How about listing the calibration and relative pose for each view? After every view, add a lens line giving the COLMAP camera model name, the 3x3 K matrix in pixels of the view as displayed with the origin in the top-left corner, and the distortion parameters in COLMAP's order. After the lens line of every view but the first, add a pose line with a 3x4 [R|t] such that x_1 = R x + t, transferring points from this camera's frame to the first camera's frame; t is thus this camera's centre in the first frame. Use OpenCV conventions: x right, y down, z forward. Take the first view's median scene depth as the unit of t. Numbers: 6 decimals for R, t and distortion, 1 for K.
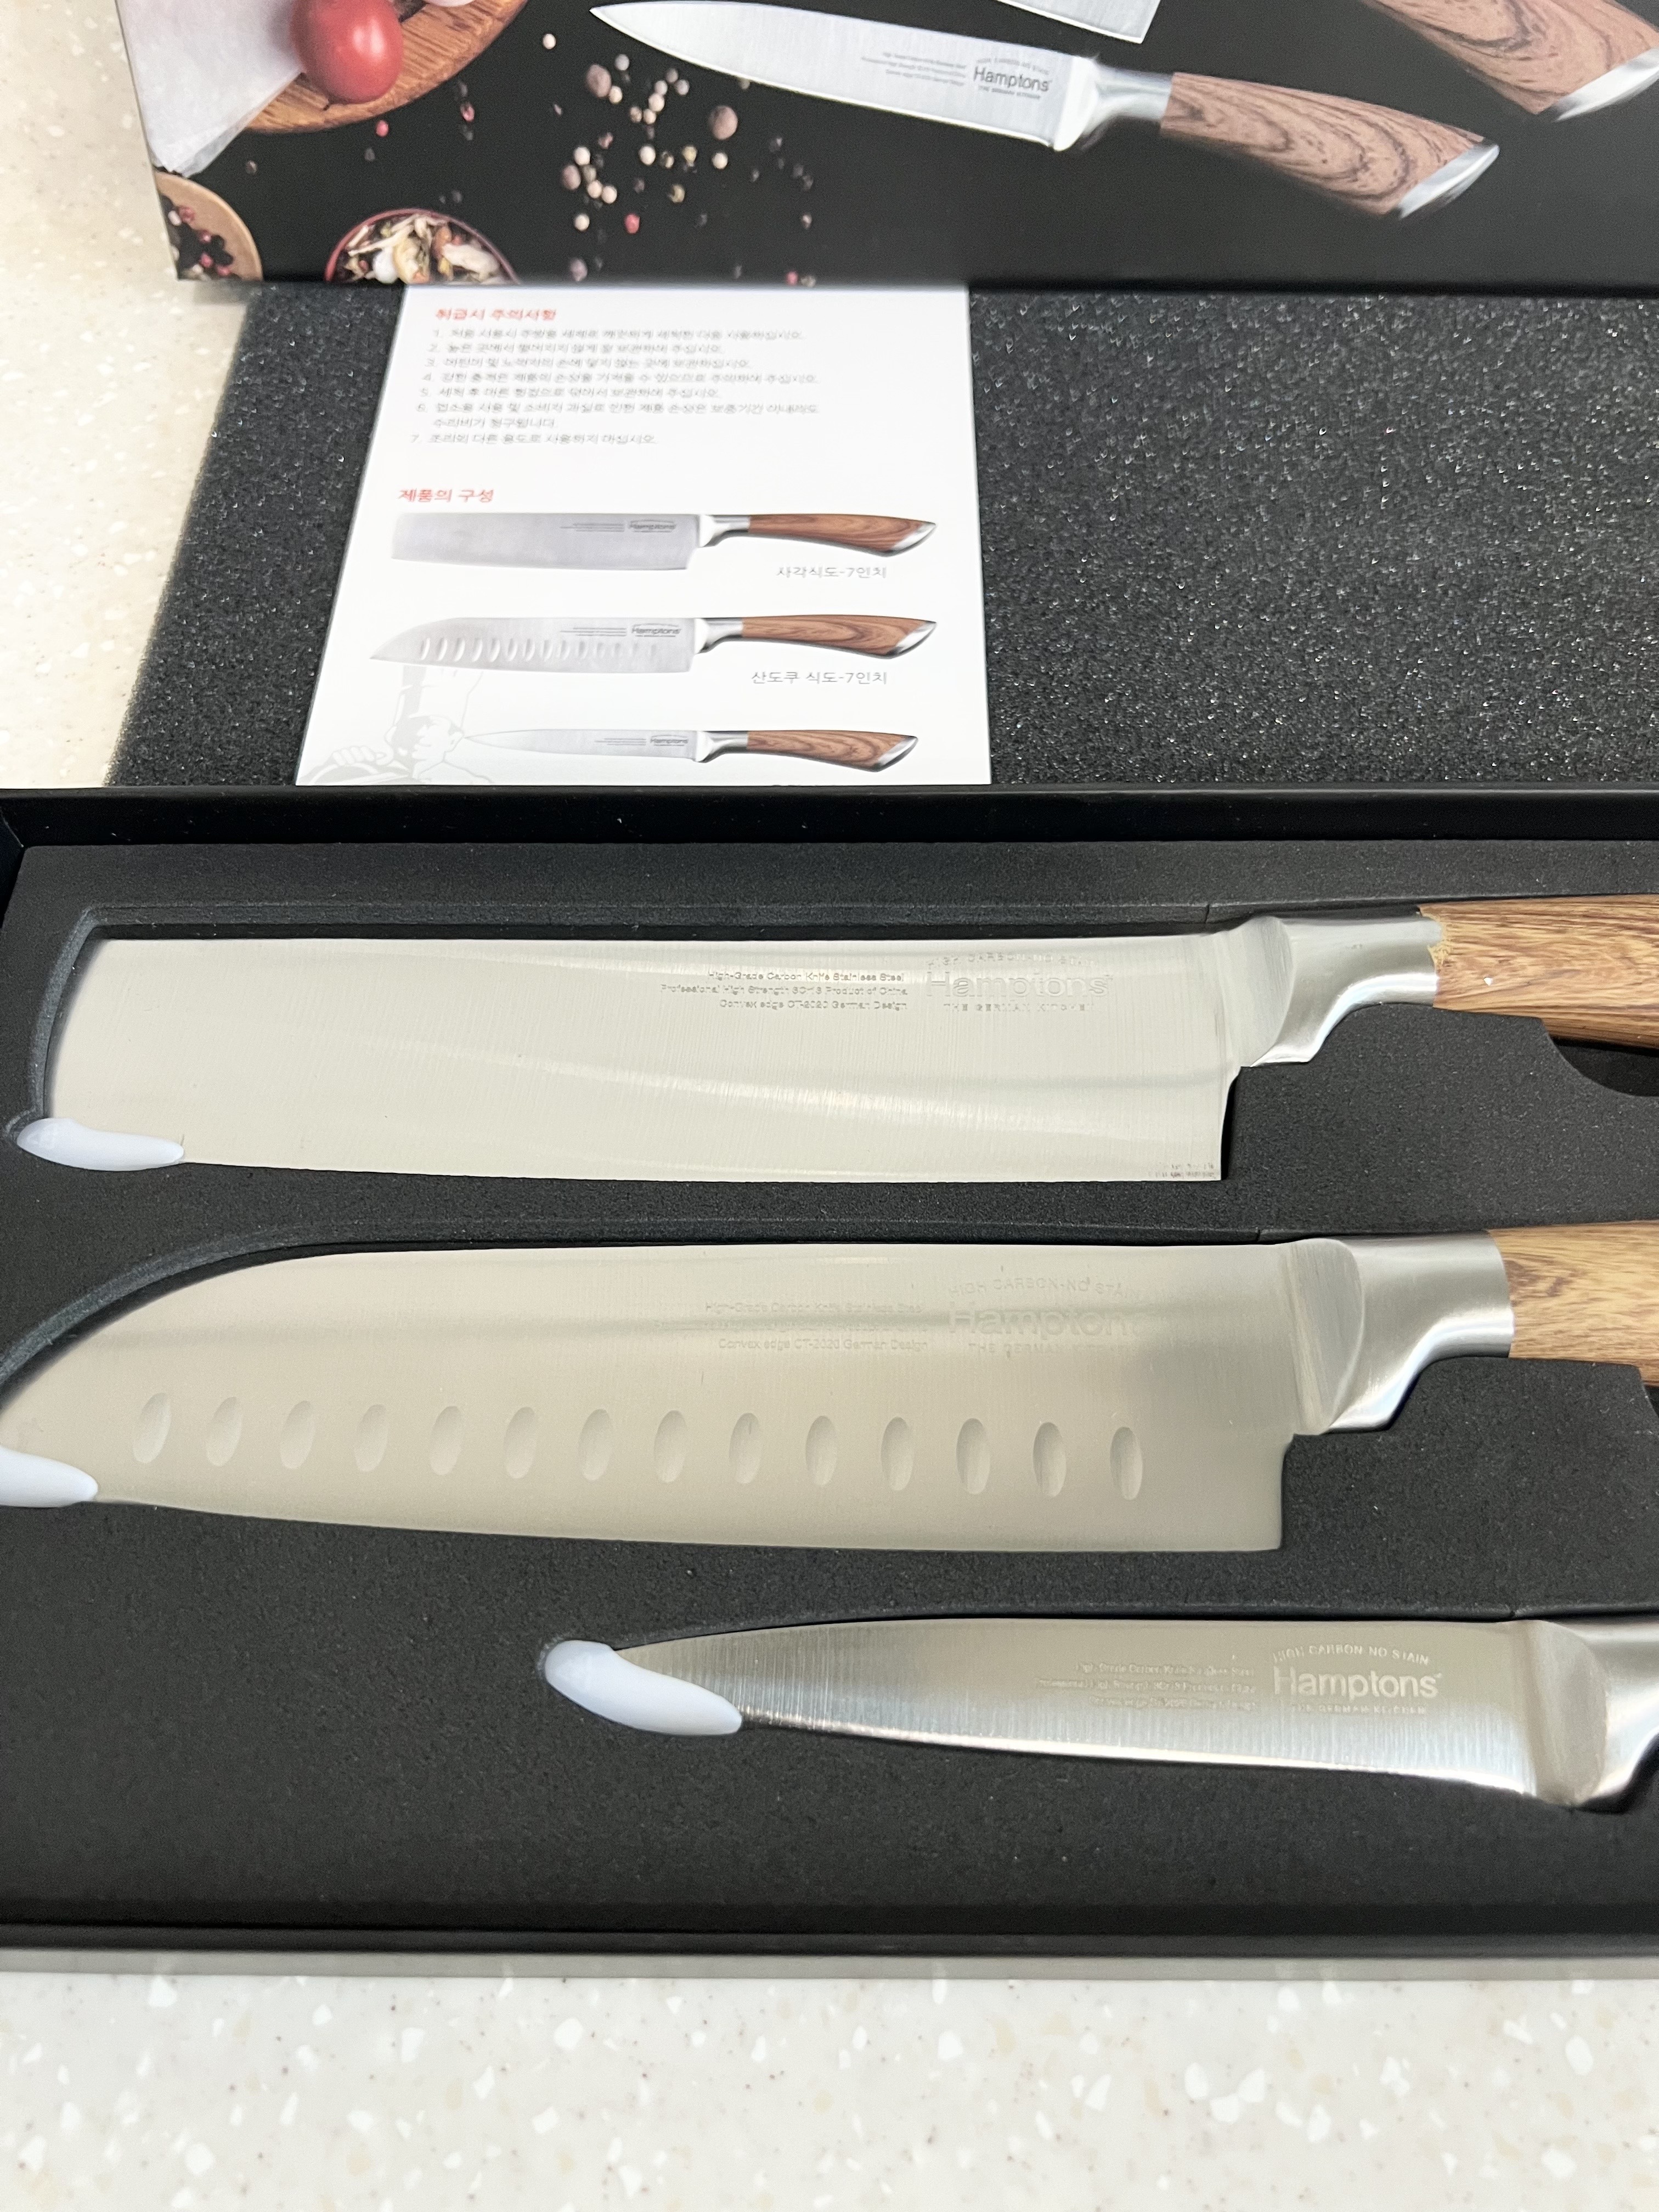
lens RADIAL K [[1793.6, 0, 840.3], [0, 1793.6, 1107.9], [0, 0, 1]] dist [0.016550, -0.066164]
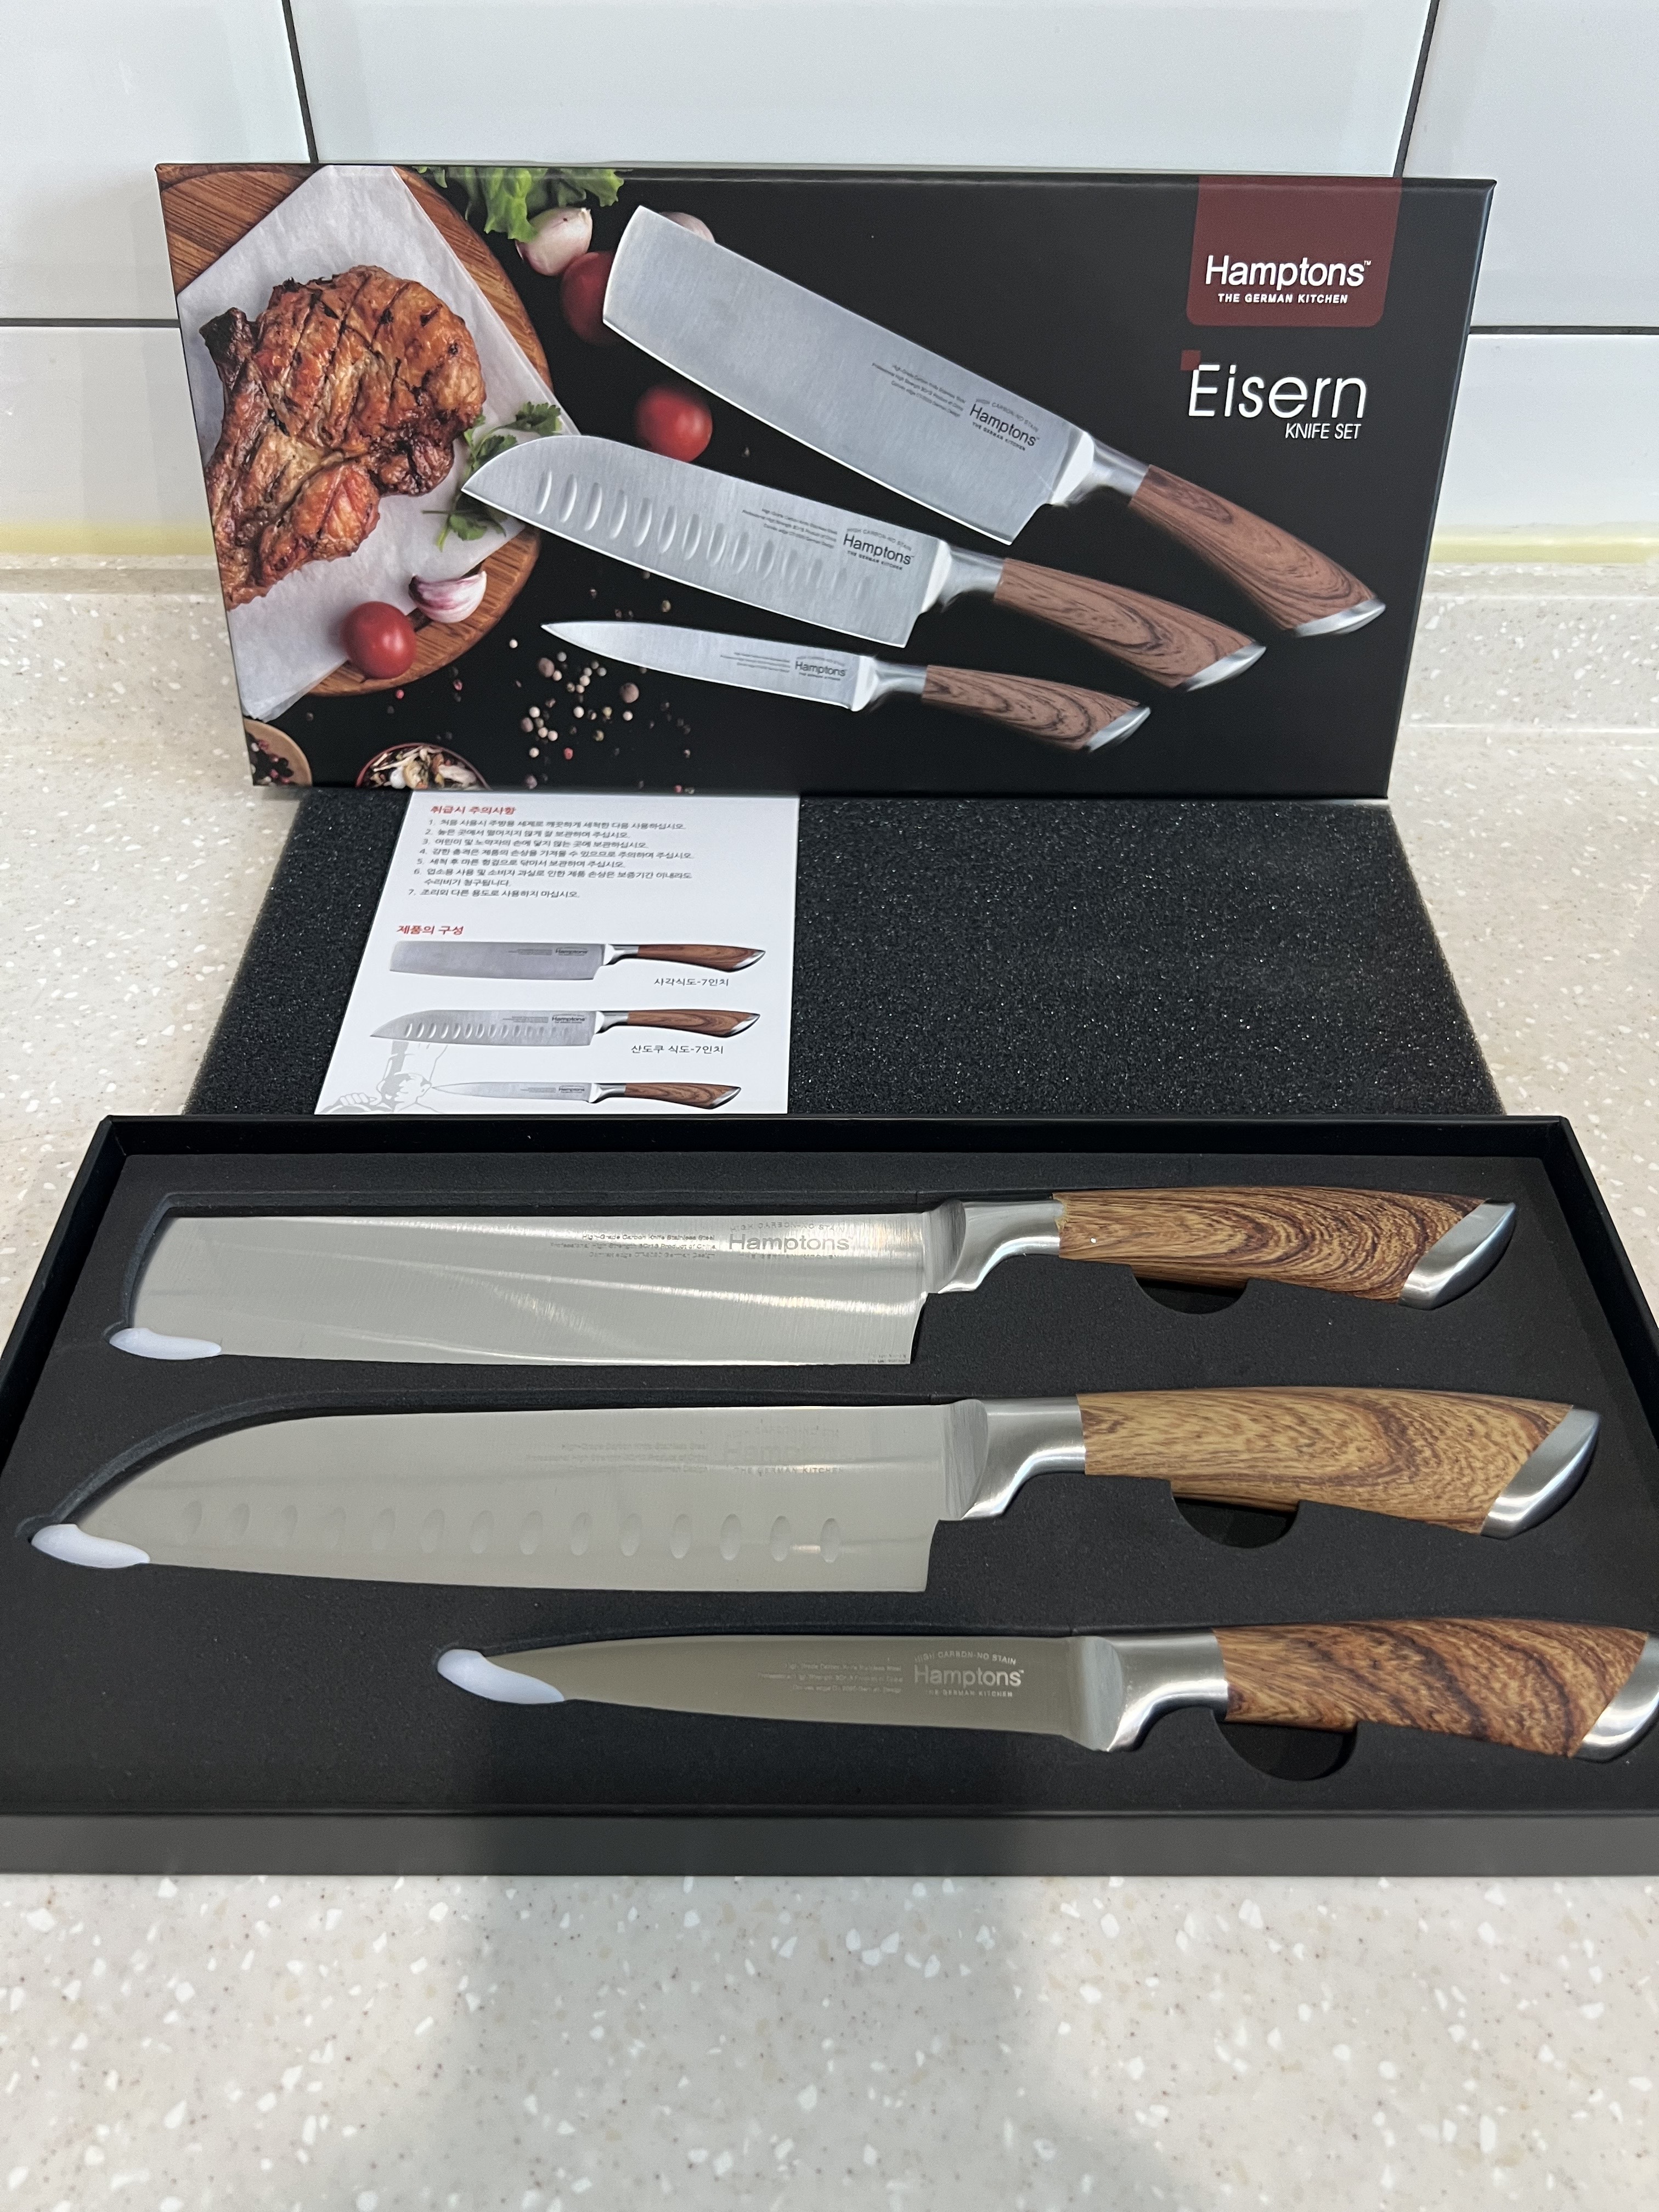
lens RADIAL K [[1742.5, 0, 838.0], [0, 1742.5, 1082.4], [0, 0, 1]] dist [0.047510, -0.100845]
pose [[0.999959, 0.004166, 0.008075, 0.111492], [-0.002161, 0.972253, -0.233924, 0.122305], [-0.008825, 0.233897, 0.972221, -0.391653]]
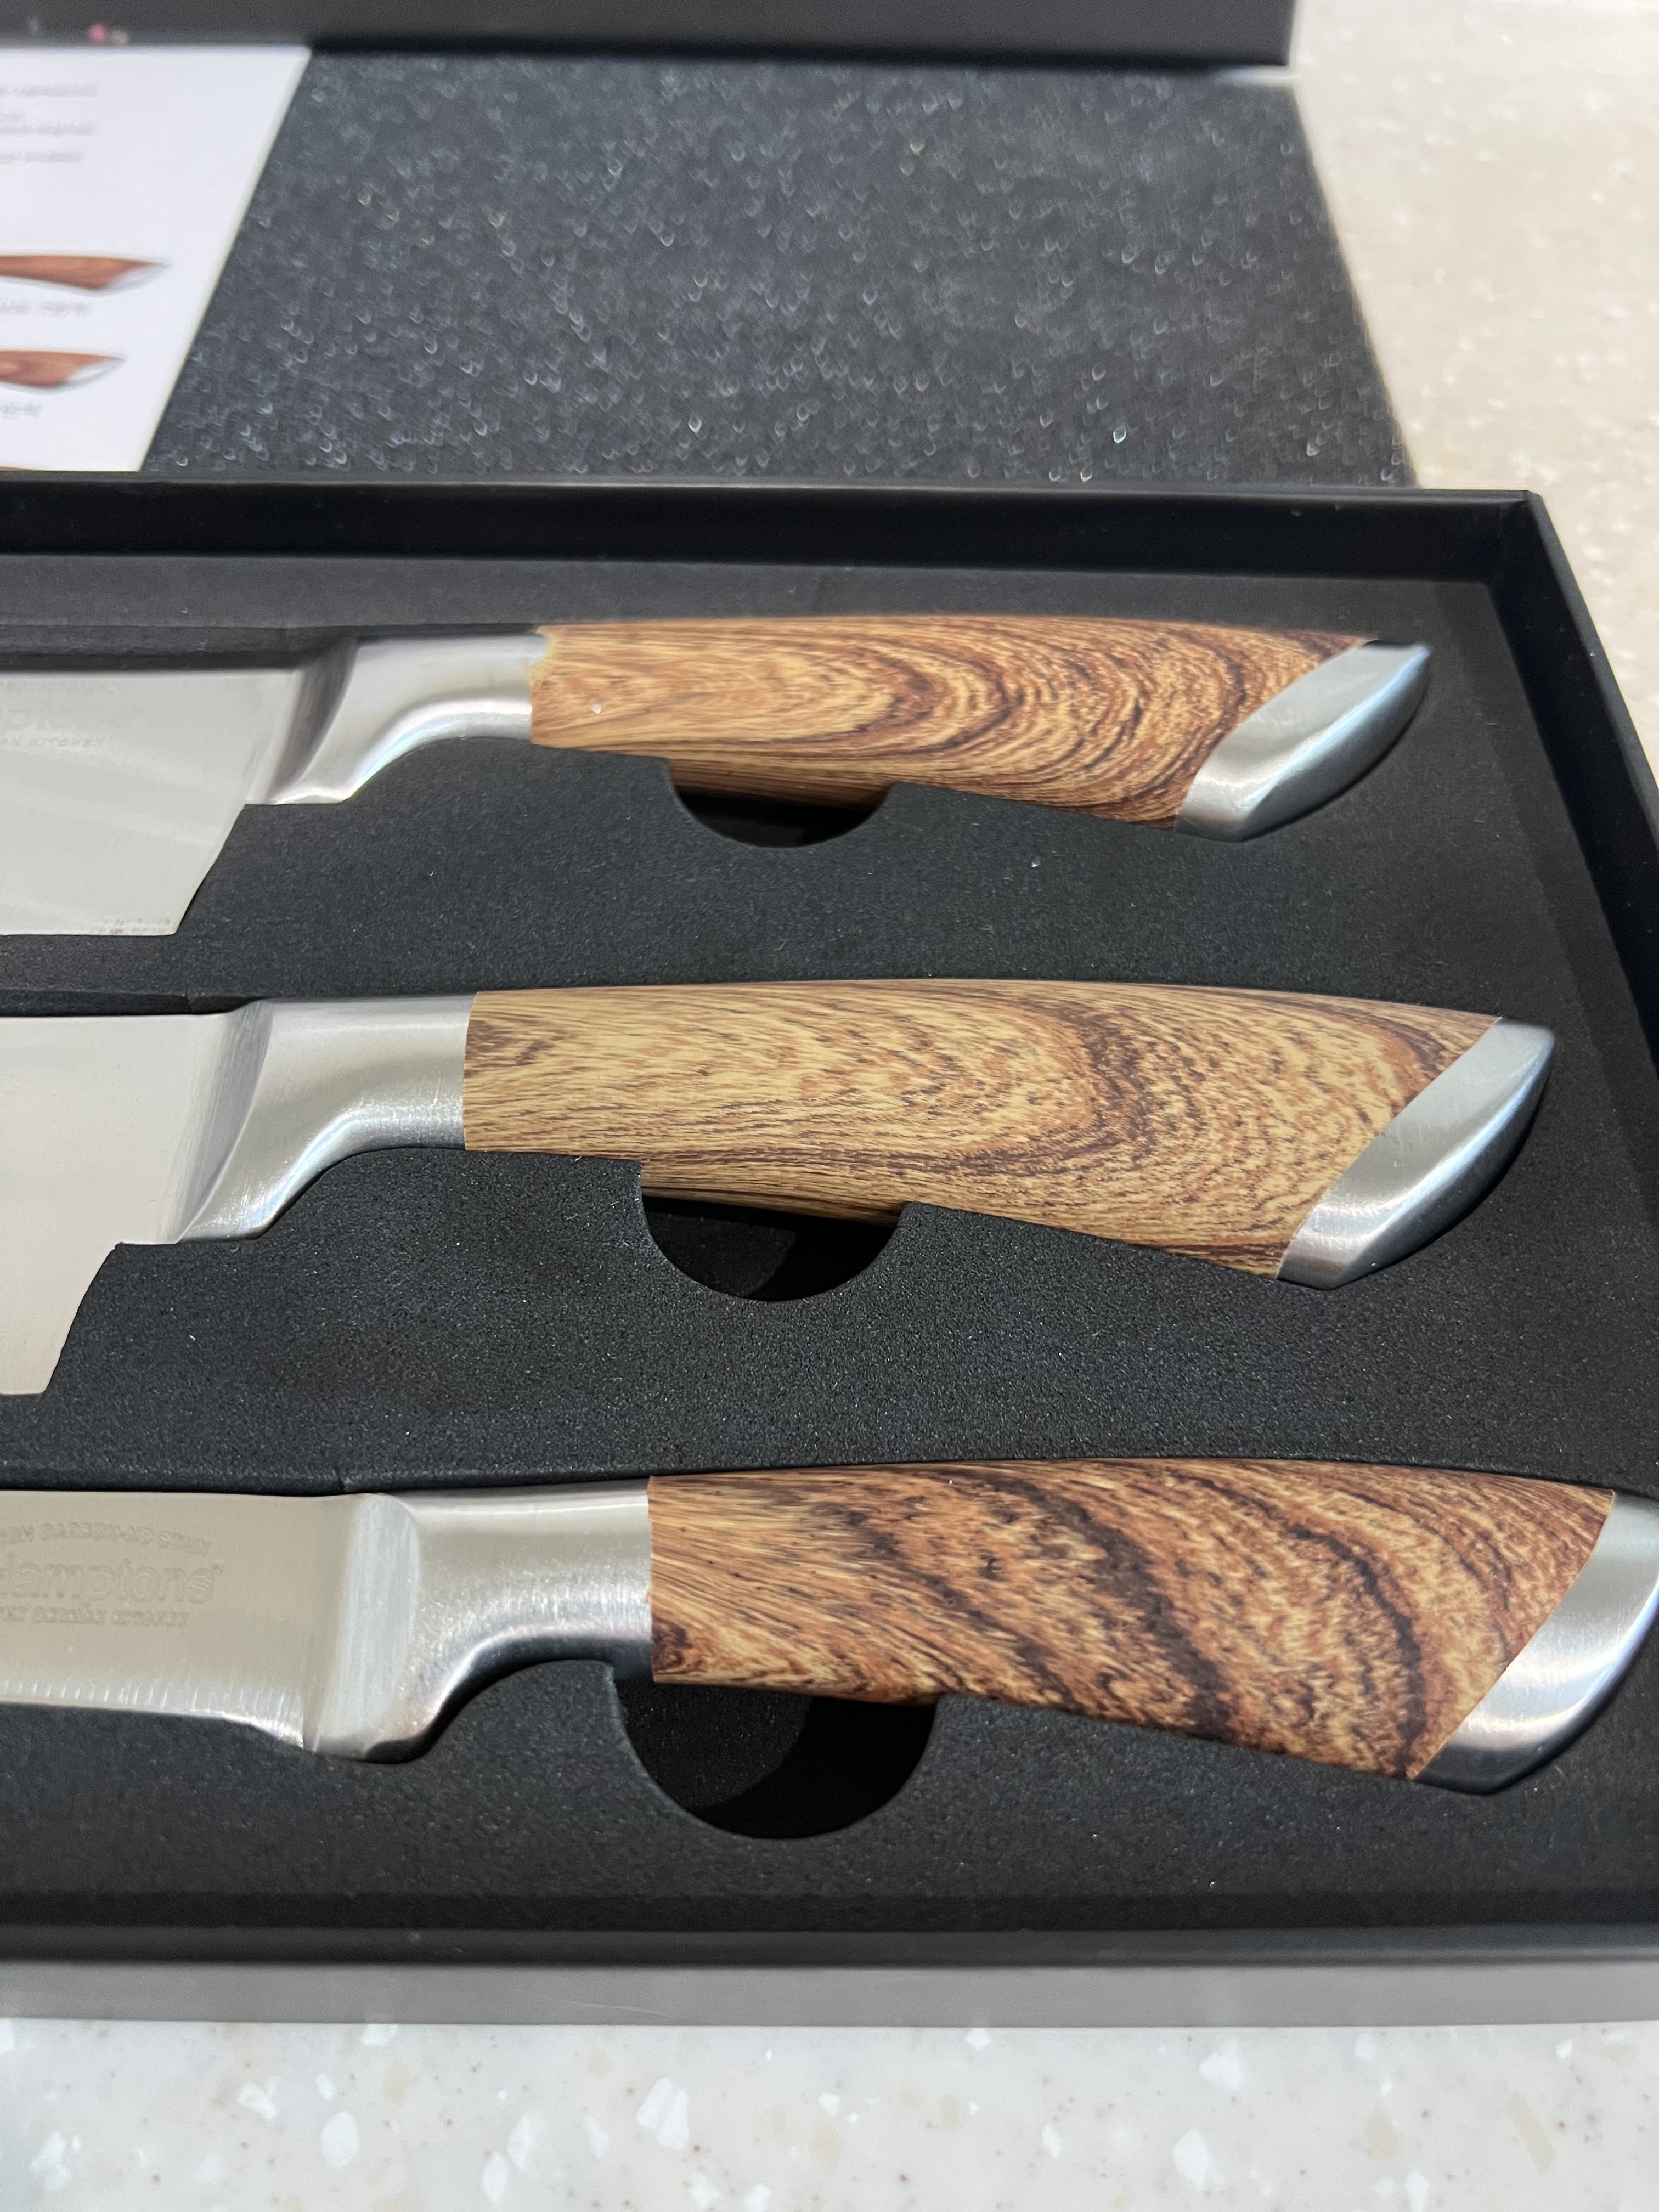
lens RADIAL K [[1793.6, 0, 840.3], [0, 1793.6, 1107.9], [0, 0, 1]] dist [0.016550, -0.066164]
pose [[0.999717, 0.009655, 0.021748, 0.380787], [-0.008327, 0.998144, -0.060326, 0.123352], [-0.022290, 0.060128, 0.997942, 0.204725]]
